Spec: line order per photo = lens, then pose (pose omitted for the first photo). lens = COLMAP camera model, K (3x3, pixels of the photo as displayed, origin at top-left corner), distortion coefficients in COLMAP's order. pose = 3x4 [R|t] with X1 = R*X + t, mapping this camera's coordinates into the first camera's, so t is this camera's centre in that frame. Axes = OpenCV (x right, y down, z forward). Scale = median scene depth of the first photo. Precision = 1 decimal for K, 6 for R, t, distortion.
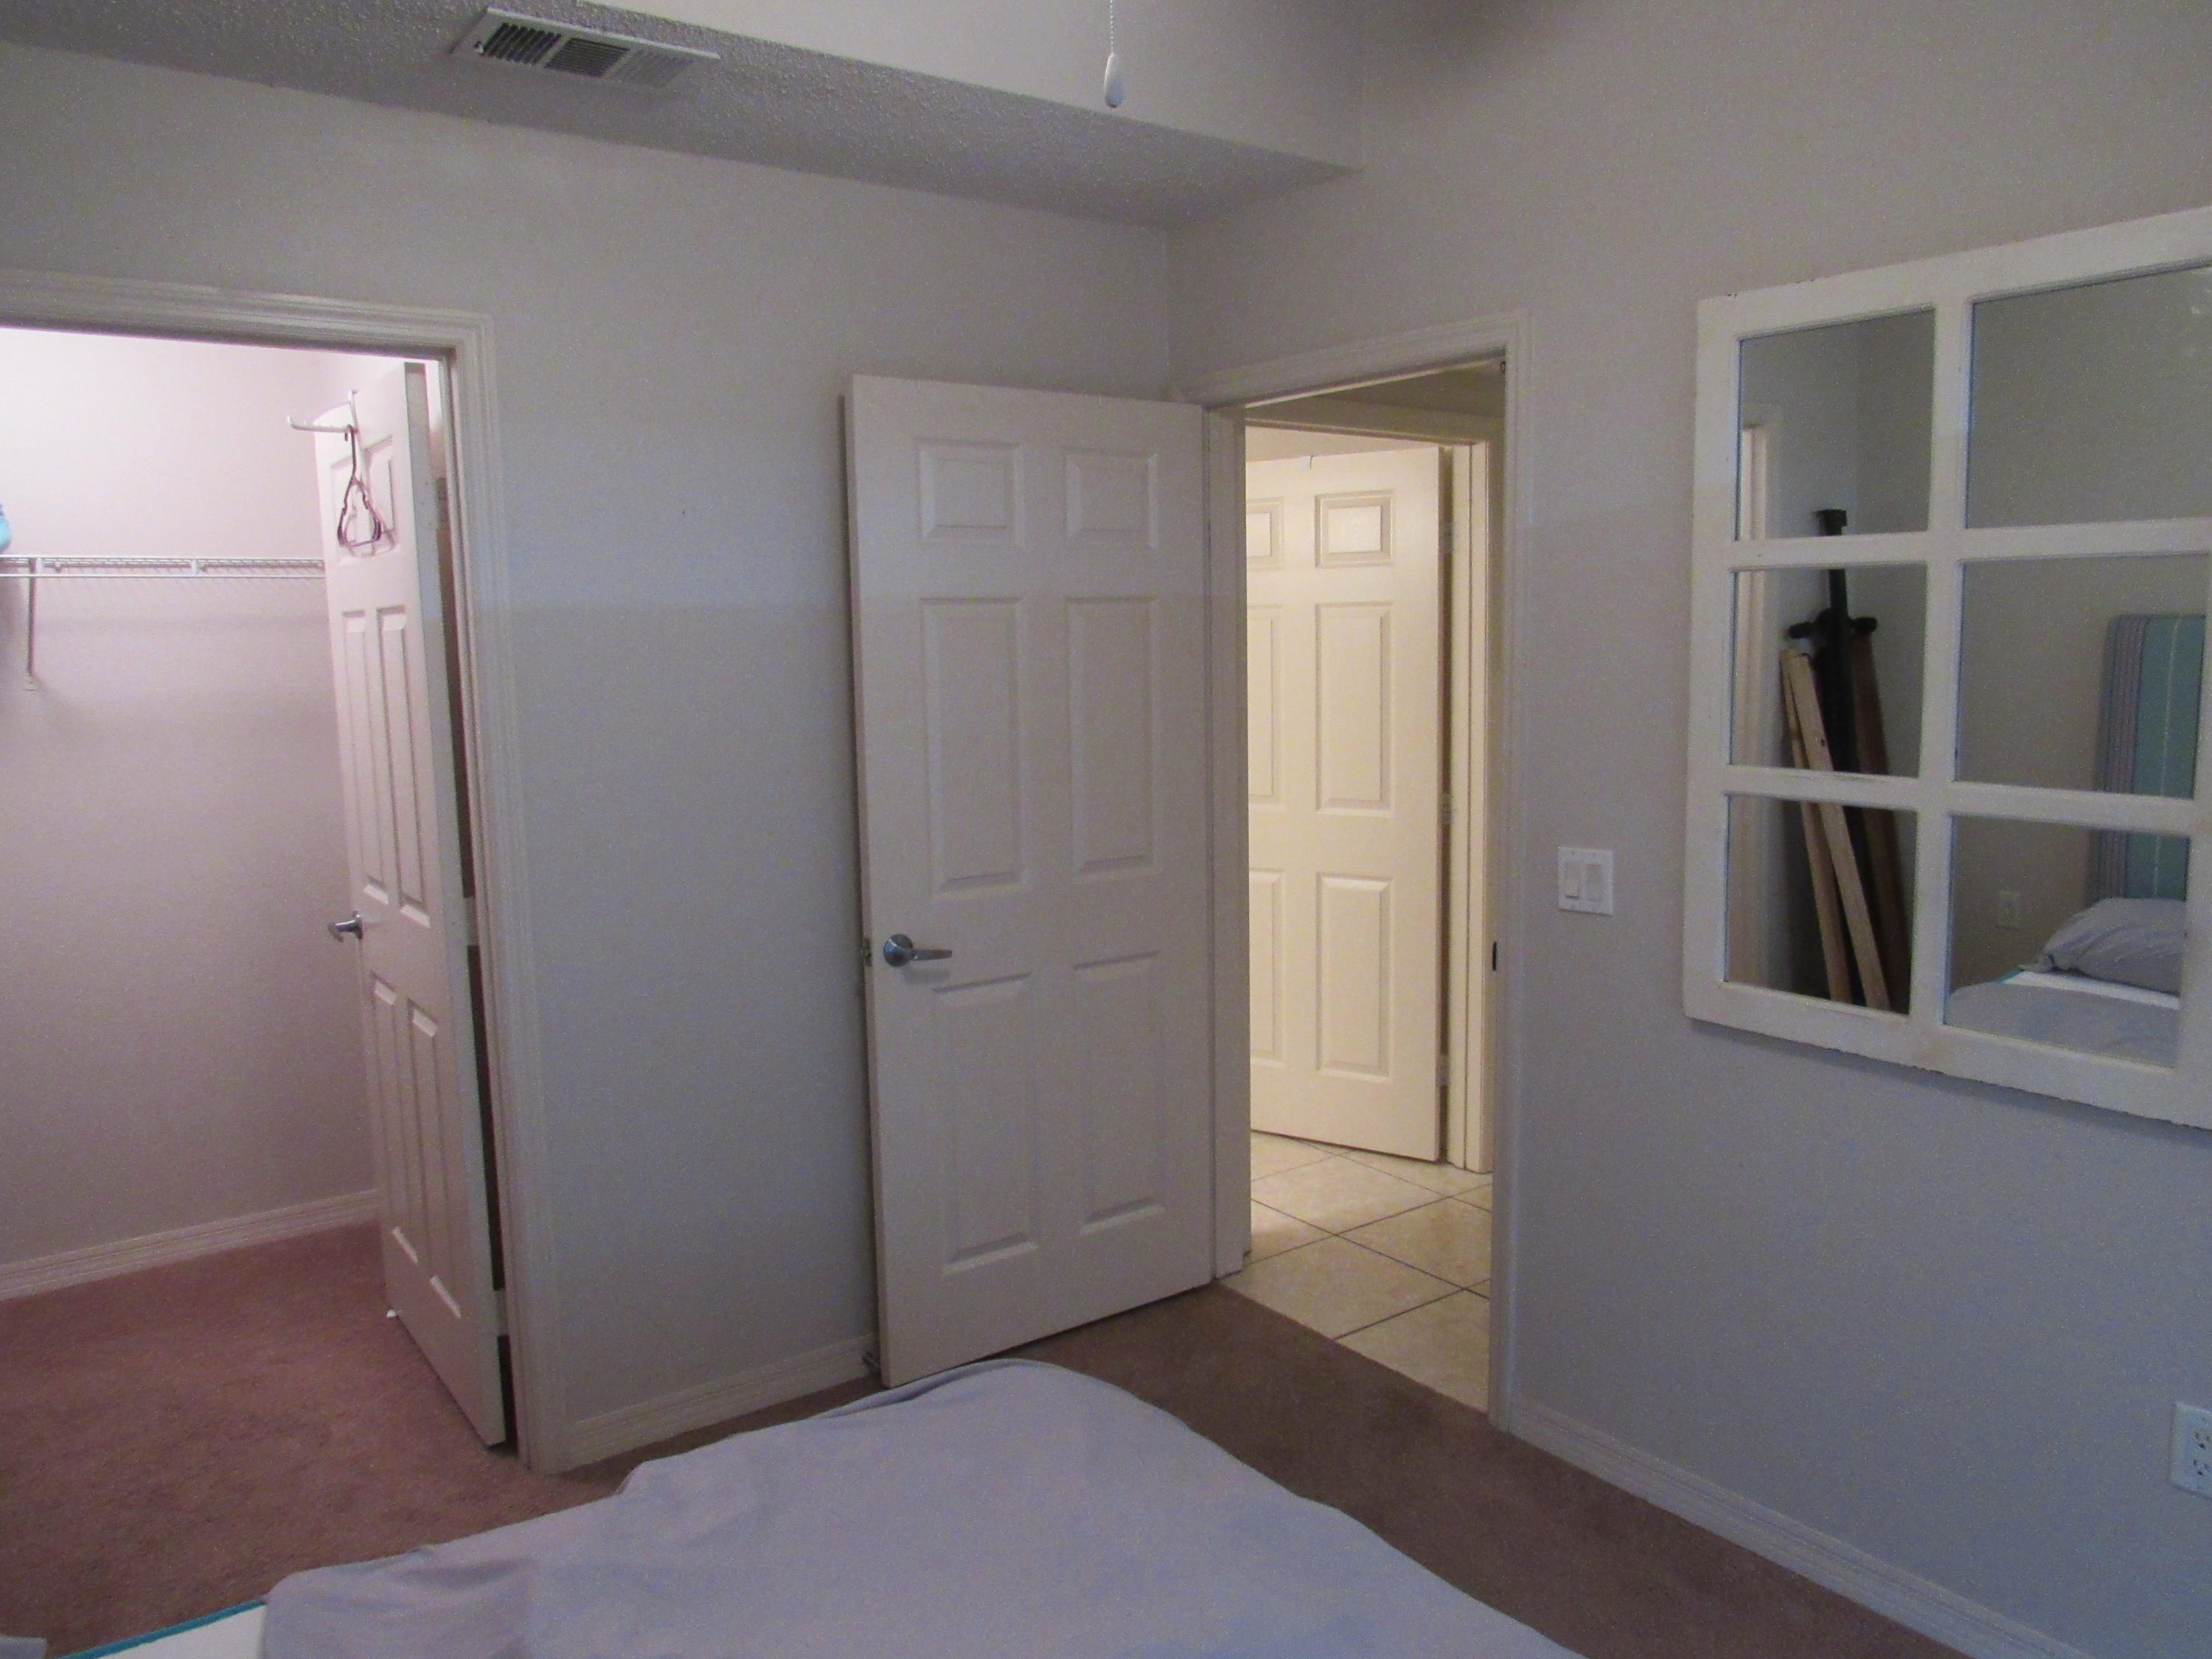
lens RADIAL K [[1572.7, 0, 1107.0], [0, 1572.7, 832.2], [0, 0, 1]] dist [-0.013606, -0.004030]
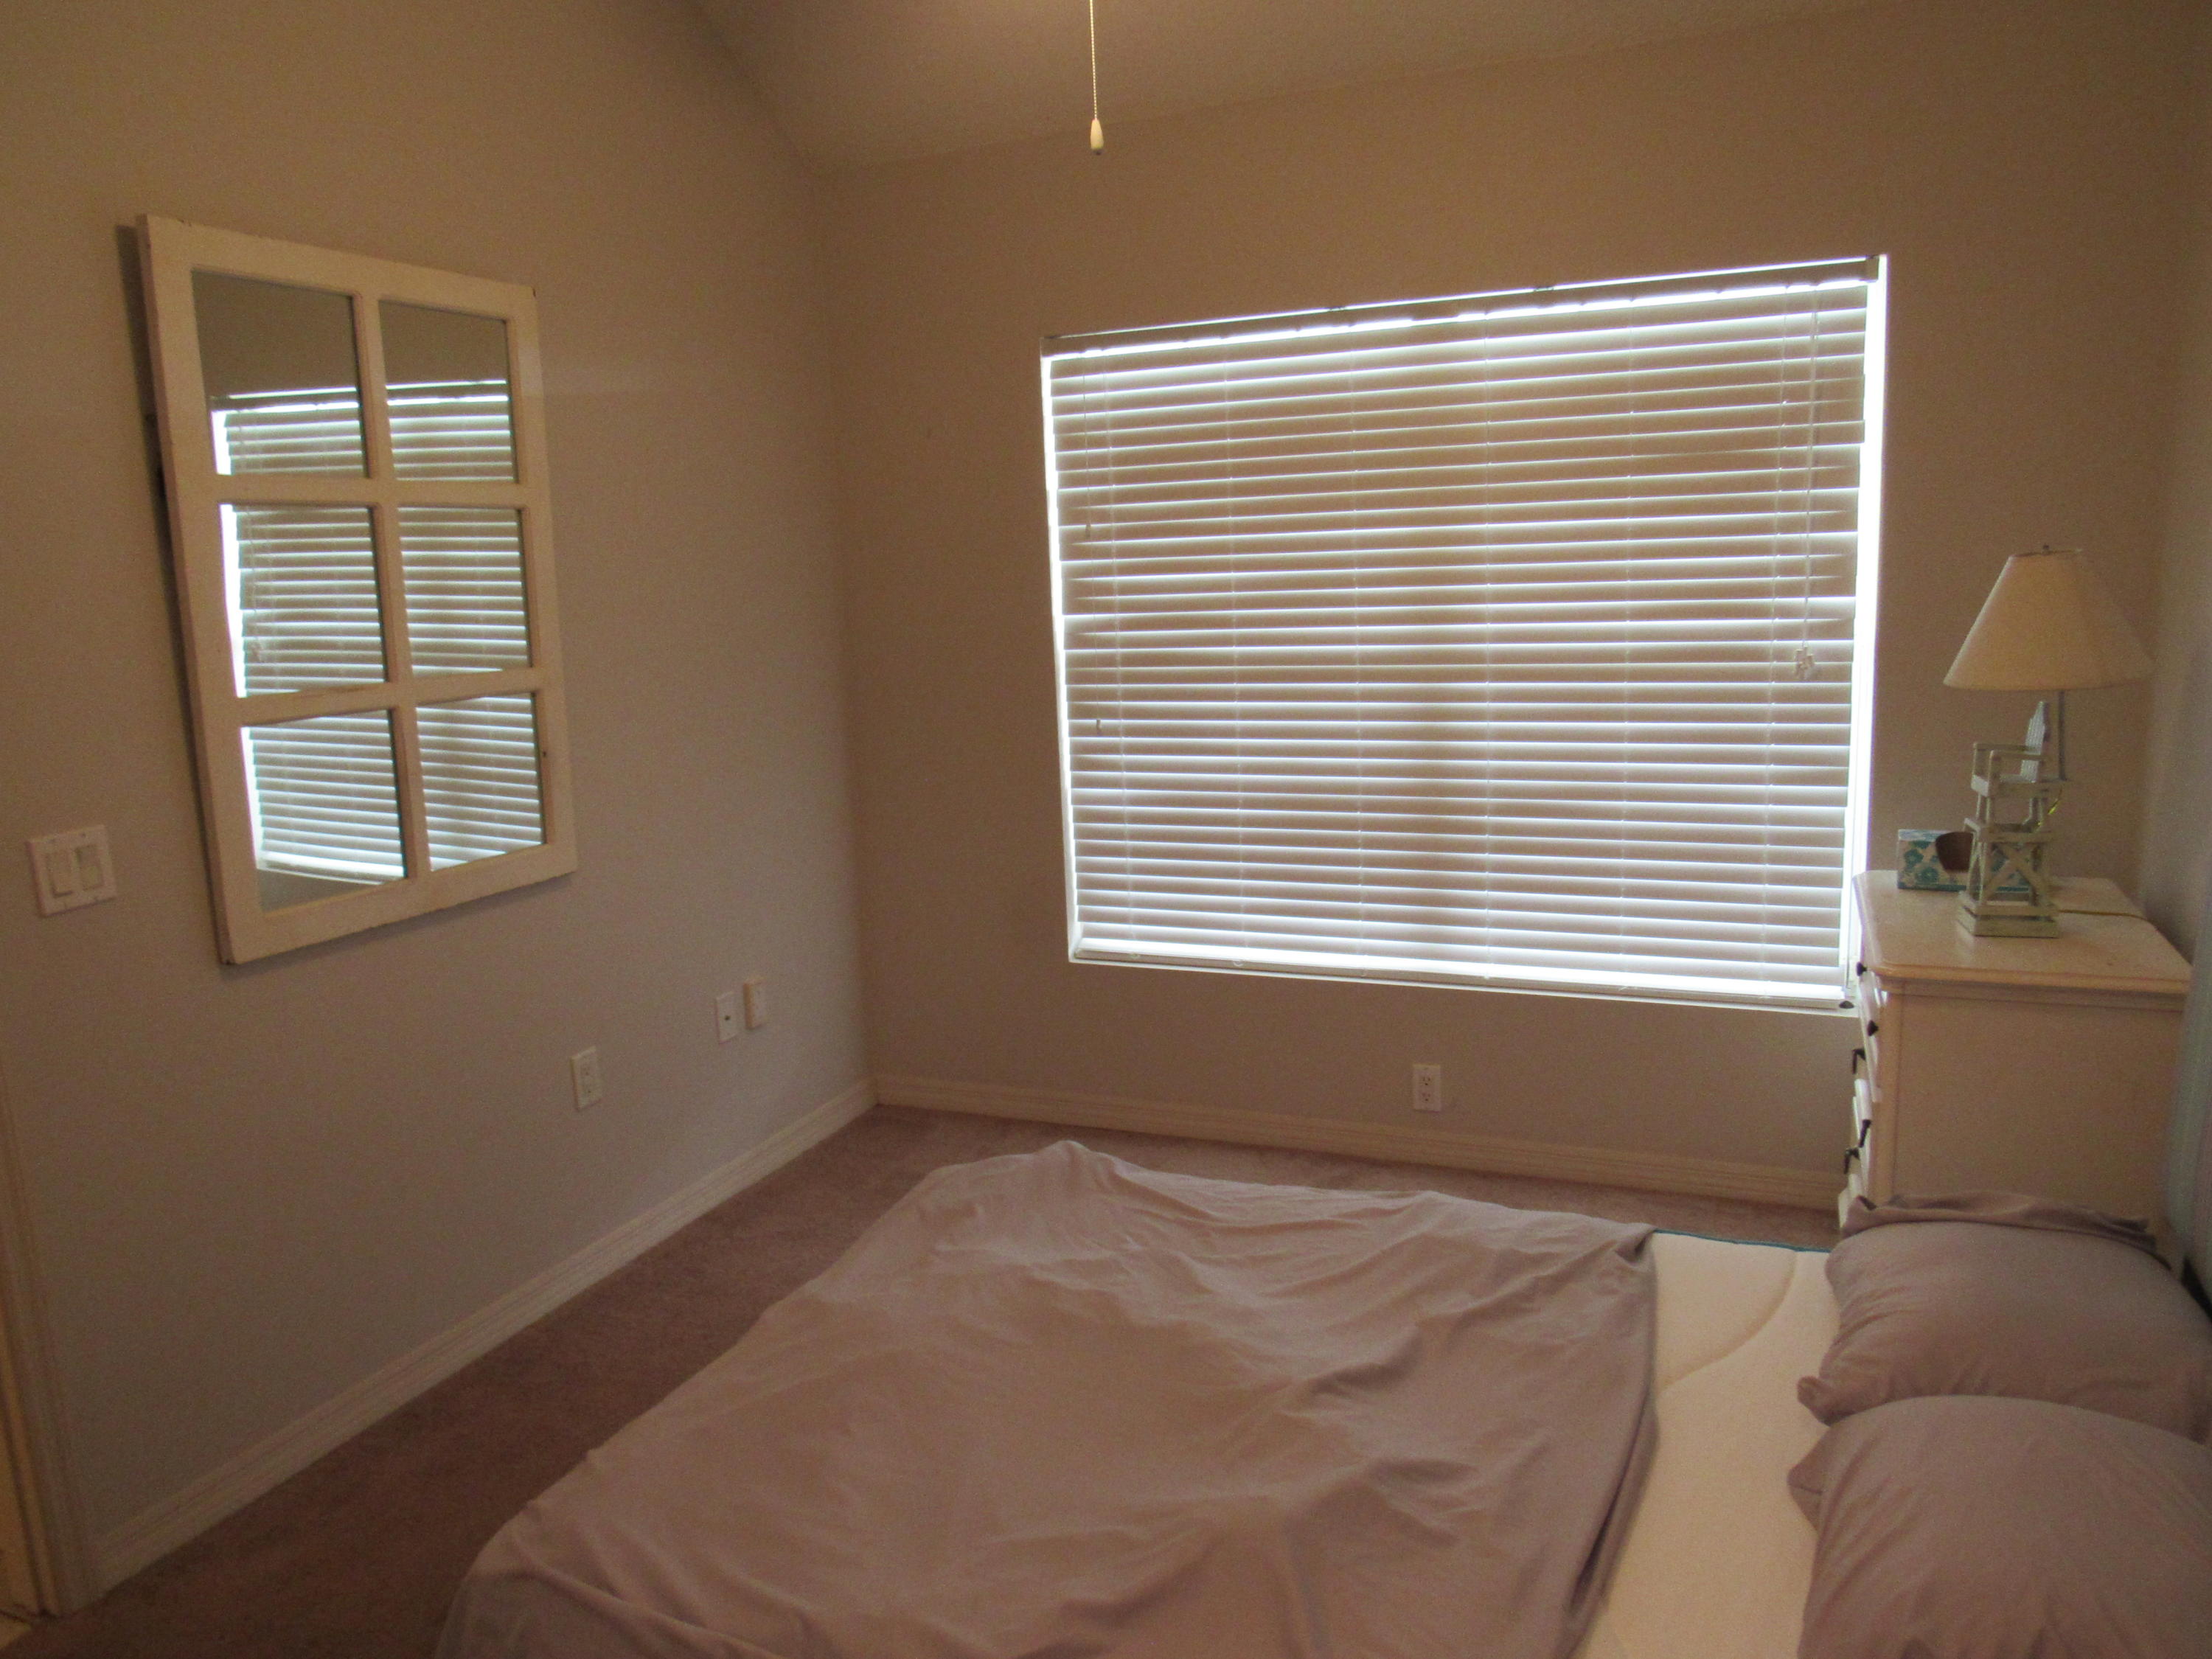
lens RADIAL K [[1572.7, 0, 1109.3], [0, 1572.7, 823.6], [0, 0, 1]] dist [-0.013606, -0.004030]
pose [[-0.497295, -0.116362, 0.859743, -0.780024], [0.153811, 0.963443, 0.219365, -0.103279], [-0.853838, 0.241327, -0.461218, 1.043790]]
